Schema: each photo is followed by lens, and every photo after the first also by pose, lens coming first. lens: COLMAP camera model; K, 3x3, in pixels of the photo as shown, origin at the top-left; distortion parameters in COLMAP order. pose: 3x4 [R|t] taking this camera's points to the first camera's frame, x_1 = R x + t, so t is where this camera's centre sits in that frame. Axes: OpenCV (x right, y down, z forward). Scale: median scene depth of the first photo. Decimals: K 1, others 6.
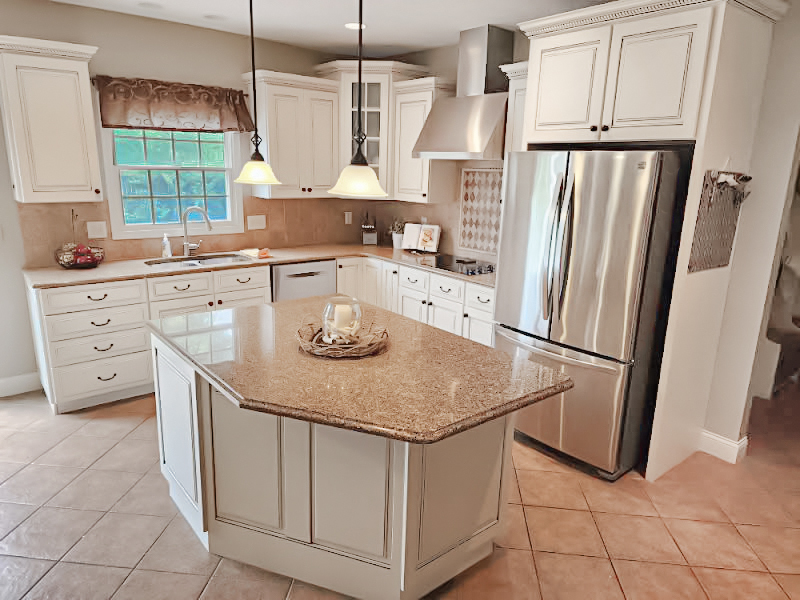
lens RADIAL K [[531.8, 0, 387.9], [0, 531.8, 295.6], [0, 0, 1]] dist [0.019782, -0.003626]
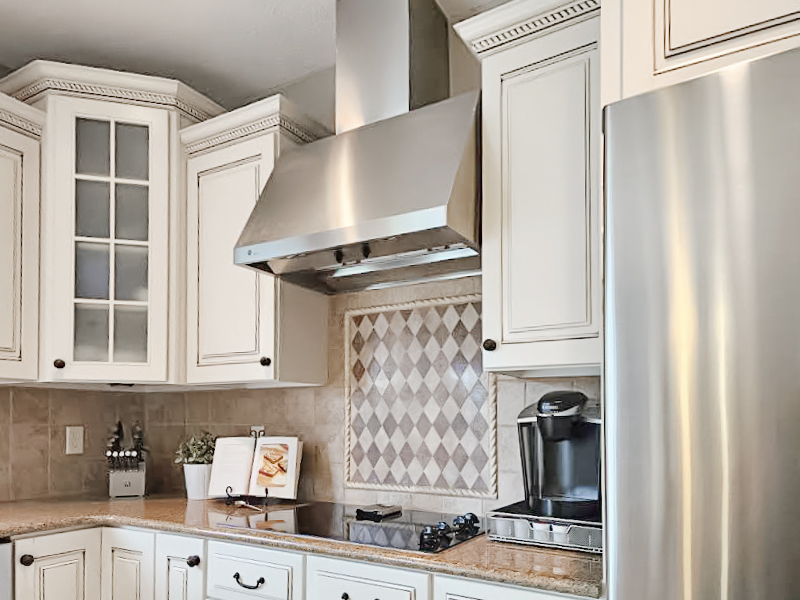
lens RADIAL K [[586.2, 0, 396.7], [0, 586.2, 394.3], [0, 0, 1]] dist [0.038924, -0.002694]
pose [[0.934330, -0.007894, 0.356321, 0.000218], [0.107222, 0.959667, -0.259891, -0.032705], [-0.339898, 0.281030, 0.897492, 0.553988]]
